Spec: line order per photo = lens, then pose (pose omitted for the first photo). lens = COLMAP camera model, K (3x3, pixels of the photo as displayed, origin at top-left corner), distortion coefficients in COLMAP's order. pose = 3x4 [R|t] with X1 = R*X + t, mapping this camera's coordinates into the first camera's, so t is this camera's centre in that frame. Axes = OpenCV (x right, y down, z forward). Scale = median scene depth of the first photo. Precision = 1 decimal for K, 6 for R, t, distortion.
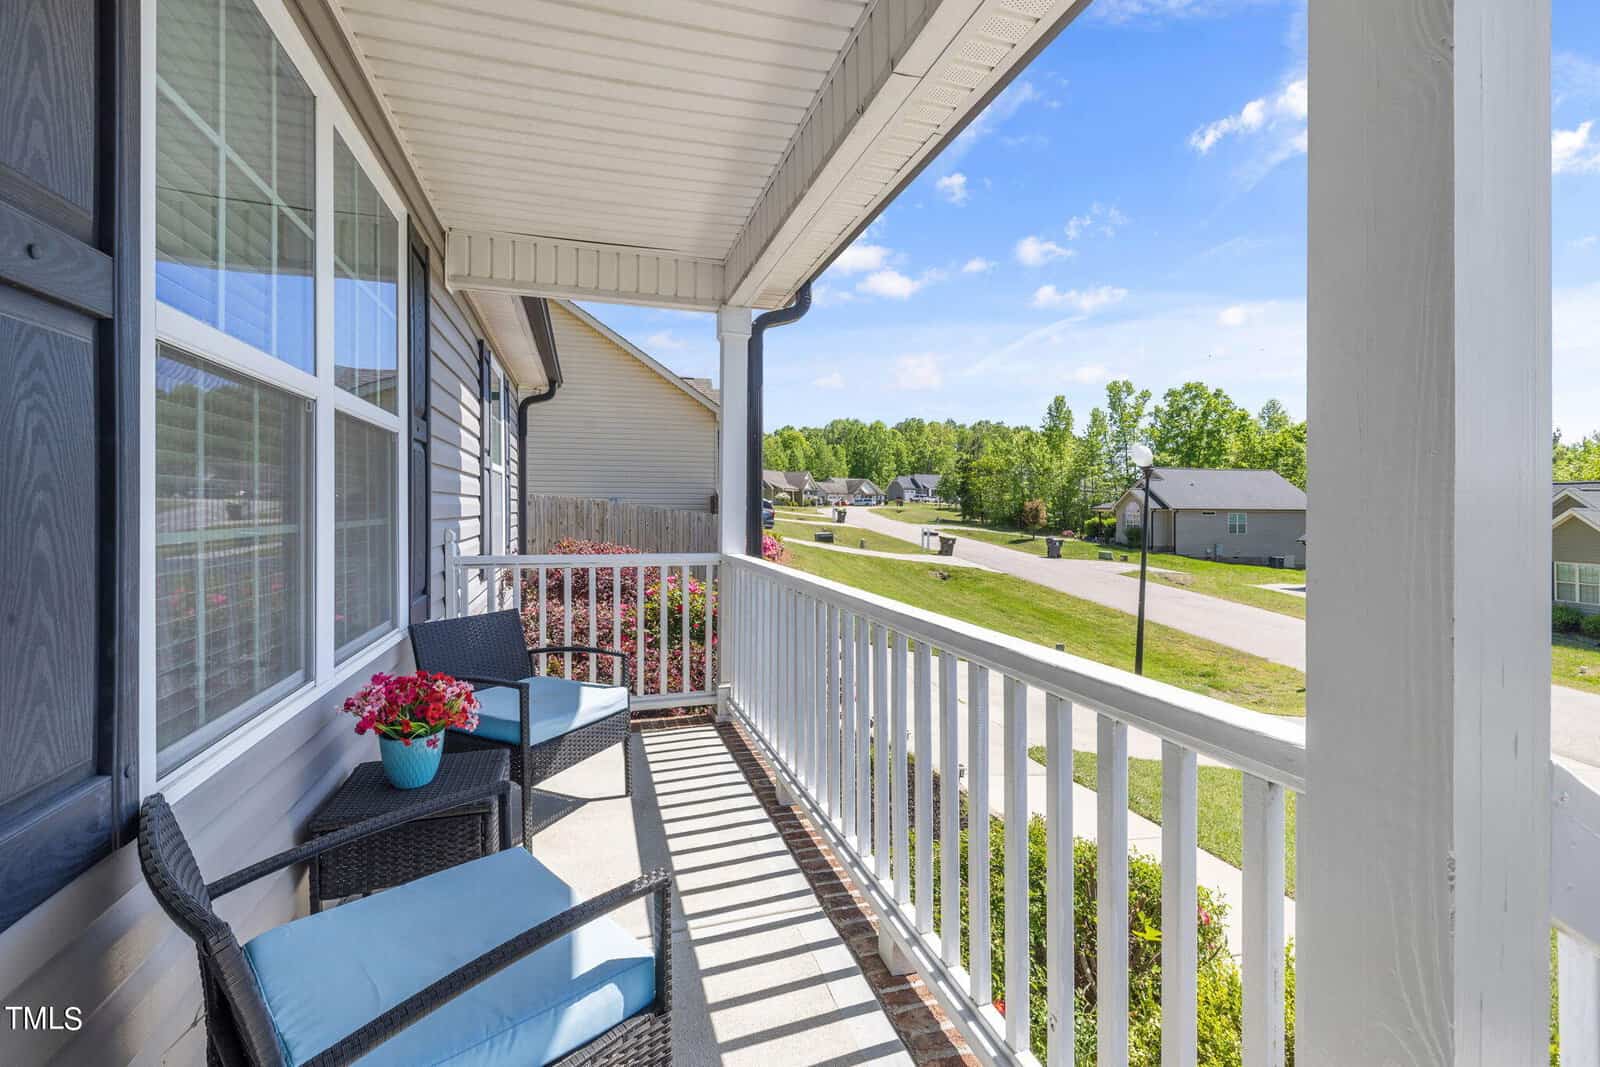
lens RADIAL K [[684.0, 0, 781.9], [0, 684.0, 505.0], [0, 0, 1]] dist [-0.000881, 0.000536]
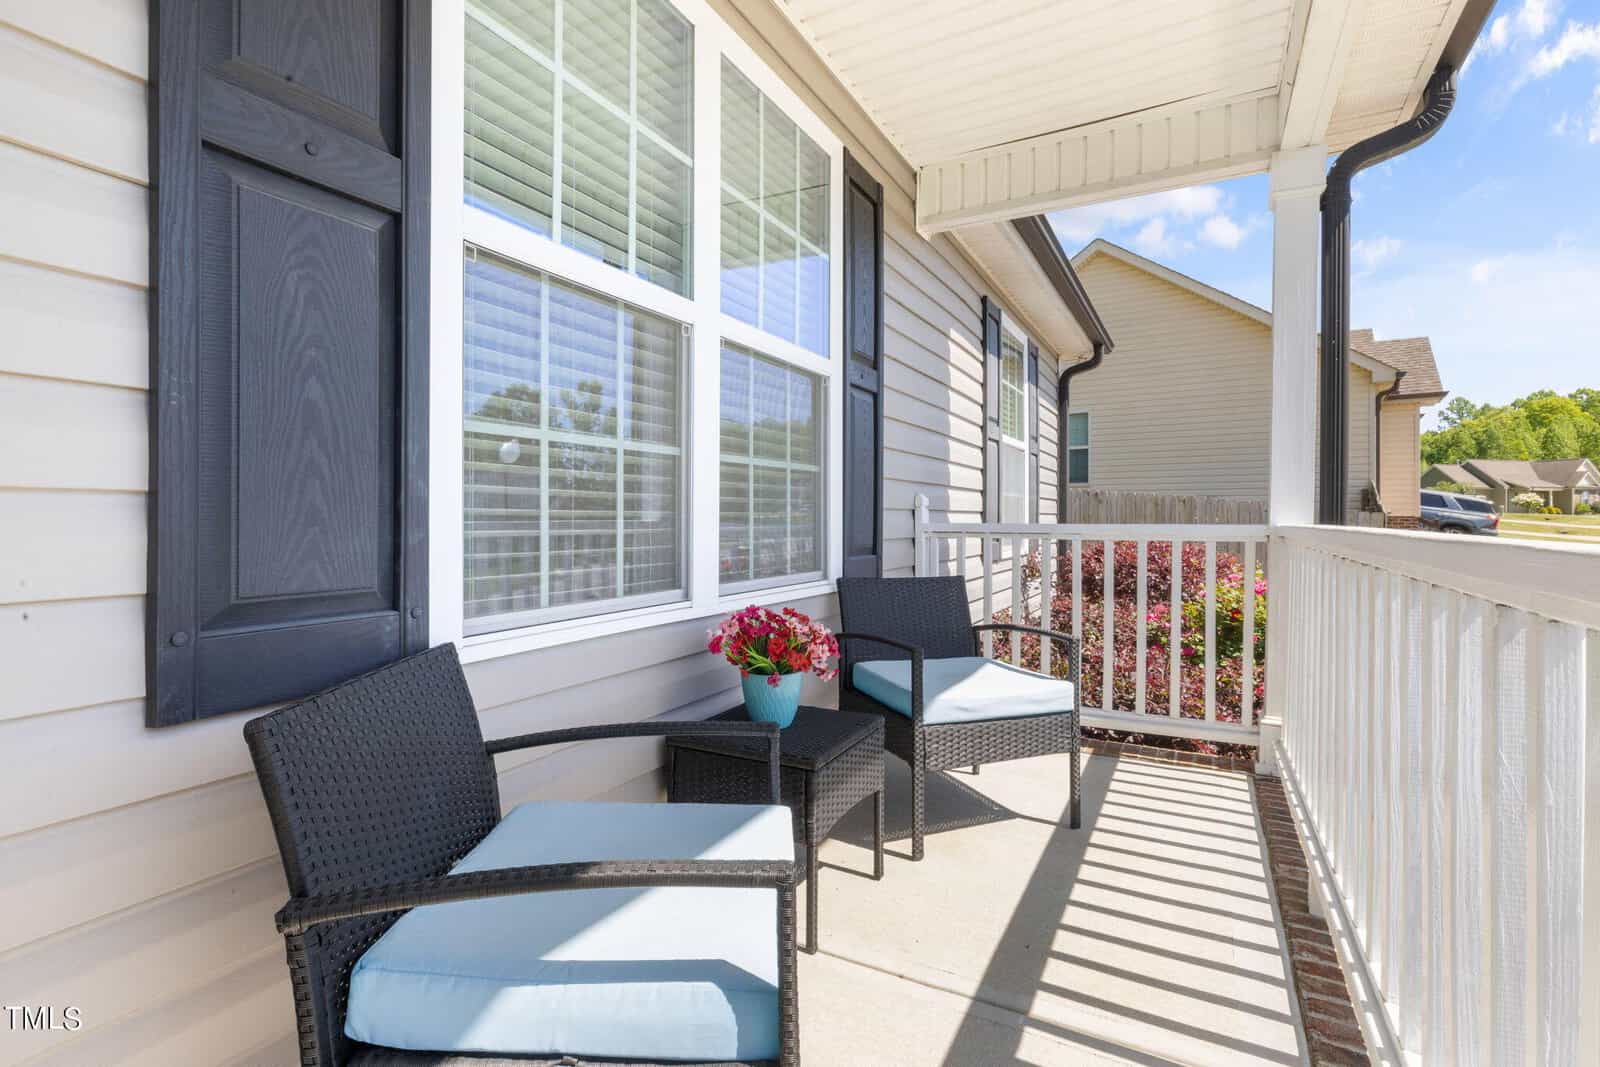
lens RADIAL K [[741.7, 0, 793.7], [0, 741.7, 527.2], [0, 0, 1]] dist [-0.002397, 0.001165]
pose [[0.707741, 0.010287, -0.706397, 0.116114], [0.000355, 0.999889, 0.014917, 0.074452], [0.706472, -0.010808, 0.707659, 0.184588]]
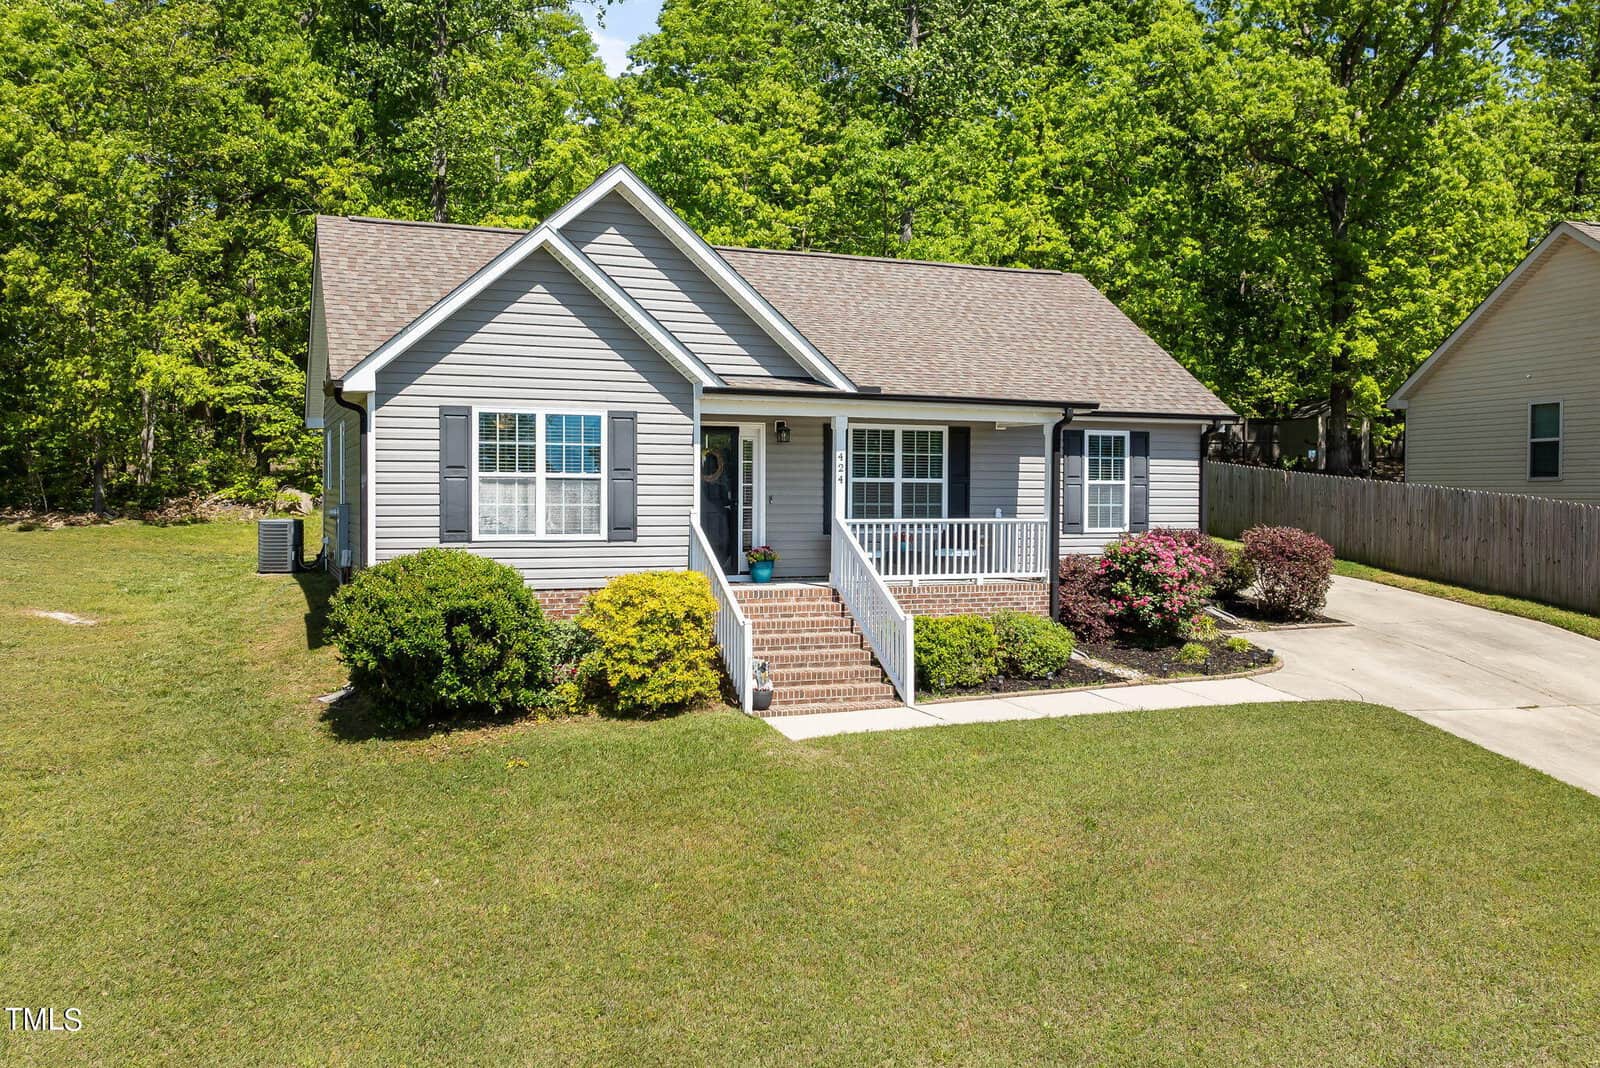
lens RADIAL K [[1358.1, 0, 785.0], [0, 1358.1, 530.8], [0, 0, 1]] dist [-0.011726, -0.024876]
pose [[0.108376, 0.028815, -0.993692, 6.010199], [-0.004292, 0.999584, 0.028518, -0.037067], [0.994101, 0.001174, 0.108455, -0.655111]]
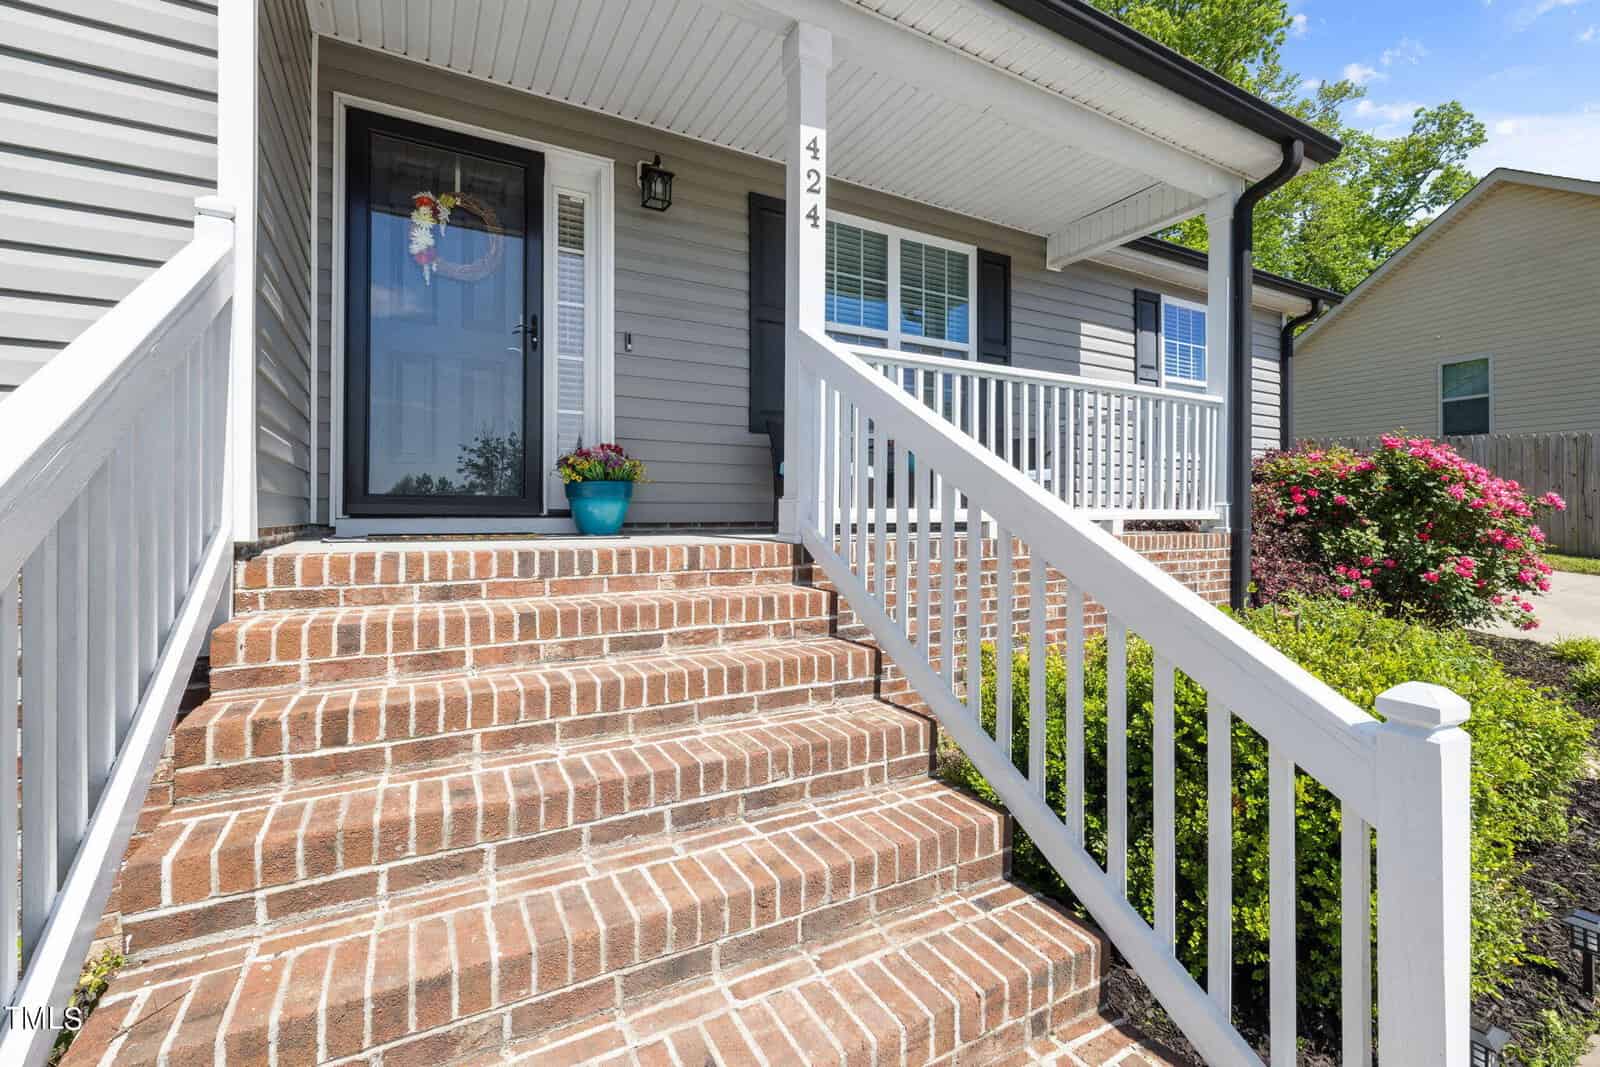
lens RADIAL K [[684.0, 0, 785.3], [0, 684.0, 514.5], [0, 0, 1]] dist [-0.000881, 0.000536]
pose [[0.221545, 0.003110, -0.975145, 1.174720], [0.000349, 0.999995, 0.003269, 0.333531], [0.975150, -0.001064, 0.221543, -0.040406]]
